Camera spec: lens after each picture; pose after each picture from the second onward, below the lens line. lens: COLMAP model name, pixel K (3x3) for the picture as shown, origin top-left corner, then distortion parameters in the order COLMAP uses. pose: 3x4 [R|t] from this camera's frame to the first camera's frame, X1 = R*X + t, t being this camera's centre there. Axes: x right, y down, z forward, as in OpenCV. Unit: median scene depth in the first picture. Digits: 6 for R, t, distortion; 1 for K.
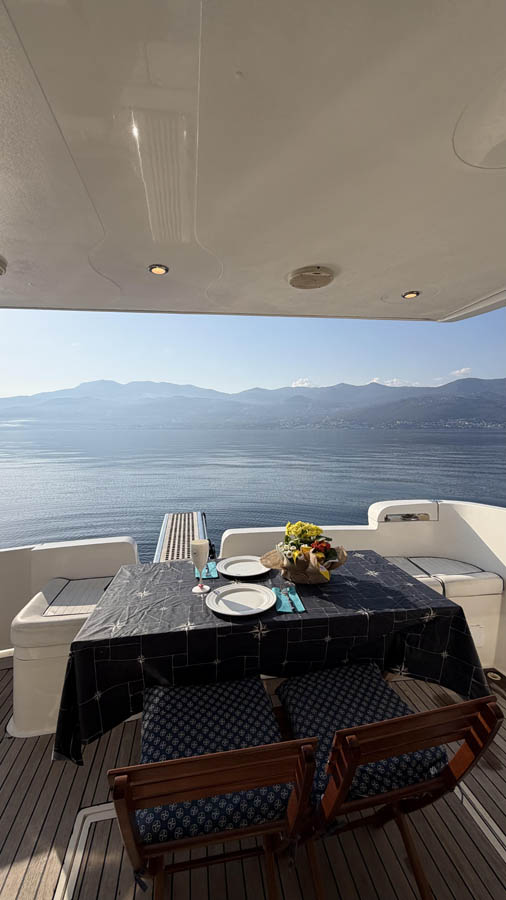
lens RADIAL K [[356.3, 0, 253.3], [0, 356.3, 446.7], [0, 0, 1]] dist [0.001143, 0.000019]
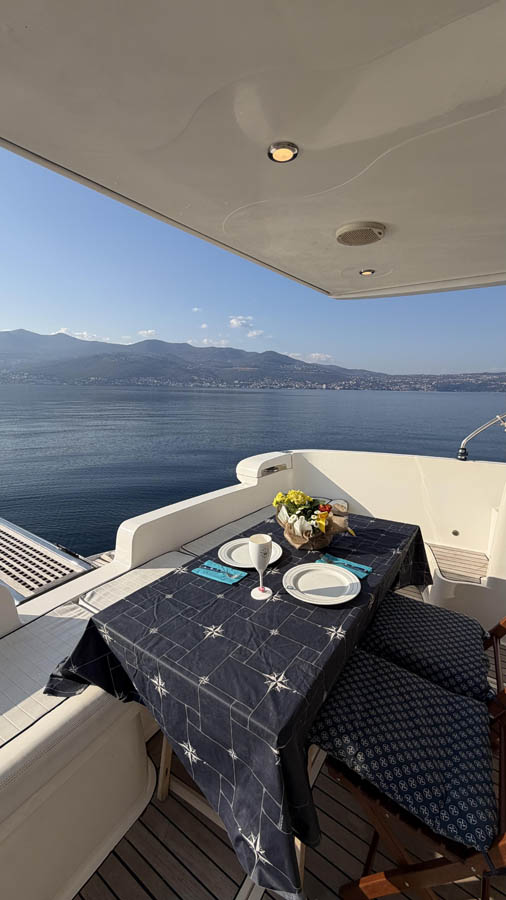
lens RADIAL K [[356.3, 0, 253.3], [0, 356.3, 446.7], [0, 0, 1]] dist [0.001143, 0.000019]
pose [[0.690172, -0.106912, 0.715704, -0.709285], [0.020487, 0.991516, 0.128357, -0.036217], [-0.723355, -0.073925, 0.686507, 0.480738]]
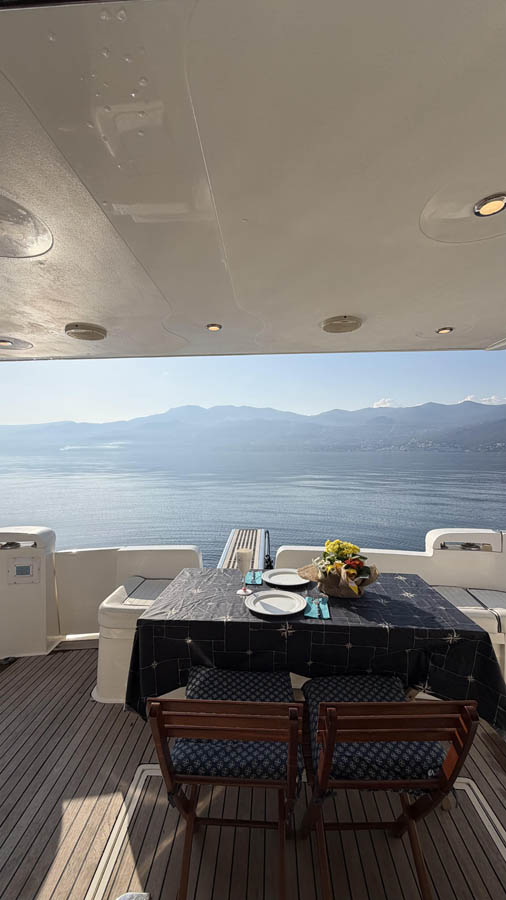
lens RADIAL K [[356.3, 0, 253.3], [0, 356.3, 446.7], [0, 0, 1]] dist [0.001143, 0.000019]
pose [[0.975824, 0.010170, -0.218322, 0.129807], [-0.023331, 0.998056, -0.057790, -0.004925], [0.217310, 0.061487, 0.974164, -0.150182]]
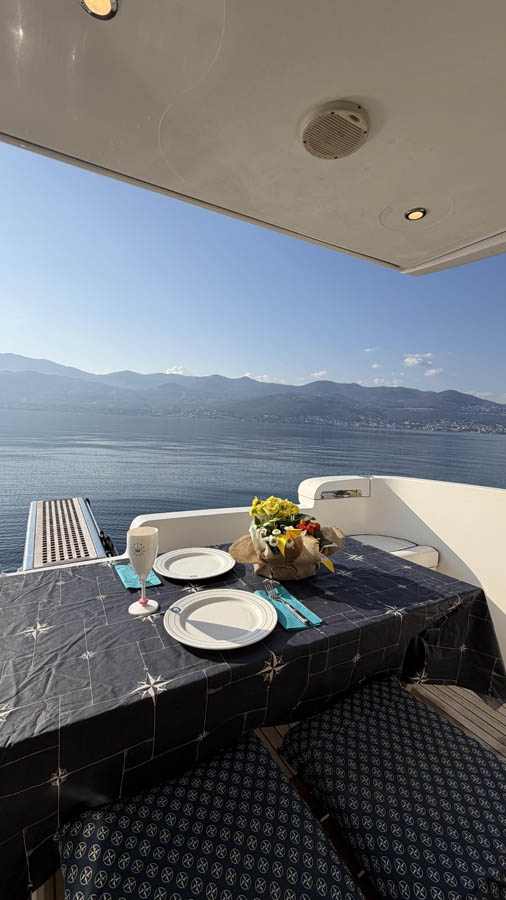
lens RADIAL K [[355.4, 0, 253.0], [0, 355.4, 450.0], [0, 0, 1]] dist [0.000691, -0.000136]
pose [[0.937617, 0.020050, 0.347092, -0.188341], [-0.033499, 0.998901, 0.032788, 0.102944], [-0.346053, -0.042370, 0.937258, 0.372610]]
